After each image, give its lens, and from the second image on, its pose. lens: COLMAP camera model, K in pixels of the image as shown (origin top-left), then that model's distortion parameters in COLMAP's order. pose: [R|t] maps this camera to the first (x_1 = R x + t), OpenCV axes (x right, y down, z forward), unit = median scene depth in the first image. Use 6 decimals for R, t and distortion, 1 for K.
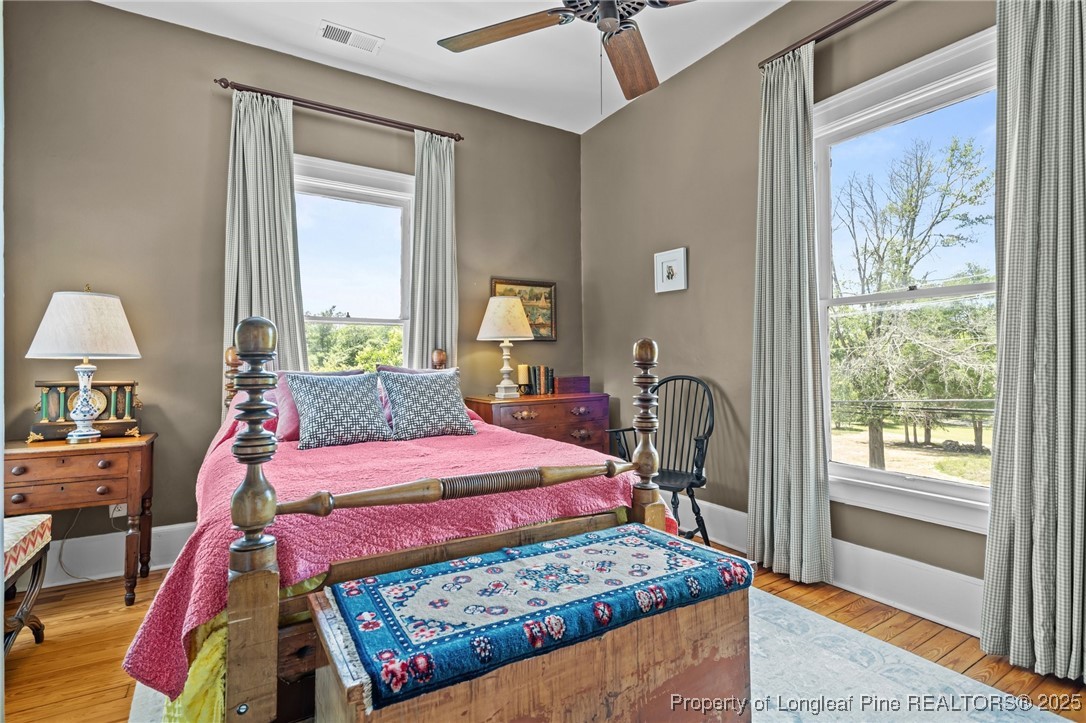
lens RADIAL K [[528.5, 0, 544.7], [0, 528.5, 361.5], [0, 0, 1]] dist [0.005761, 0.000287]
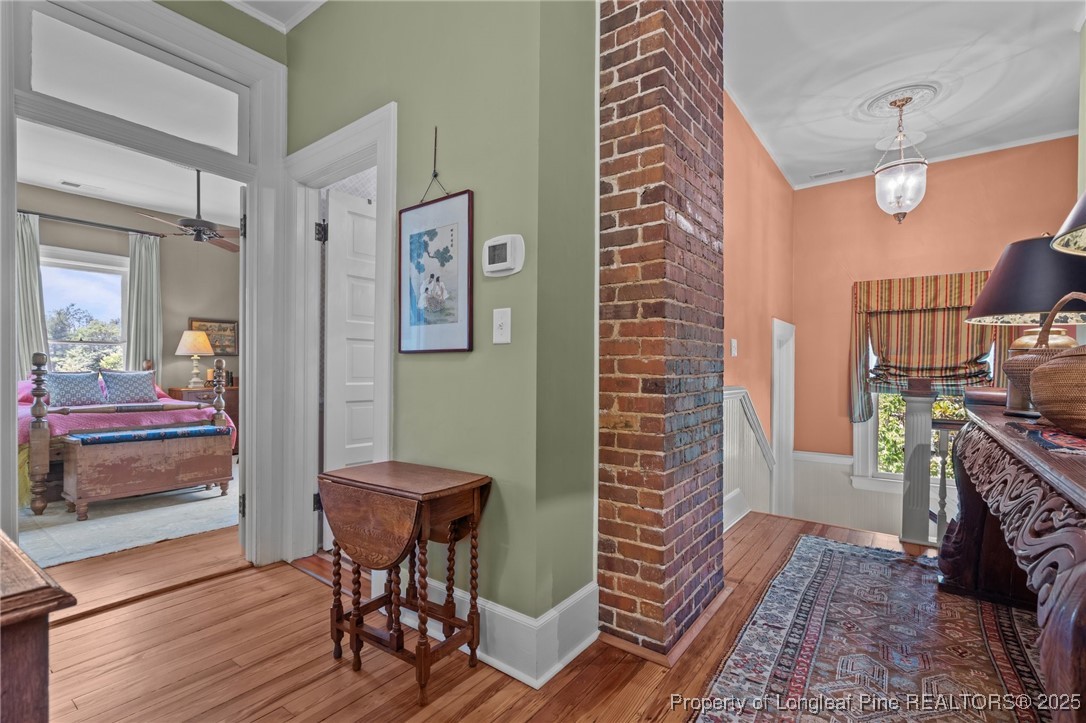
lens RADIAL K [[494.5, 0, 539.4], [0, 494.5, 378.4], [0, 0, 1]] dist [-0.005553, 0.002205]
pose [[0.929016, -0.001705, 0.370036, 0.431159], [-0.005059, 0.999837, 0.017308, 0.003173], [-0.370005, -0.017952, 0.928856, -1.069939]]
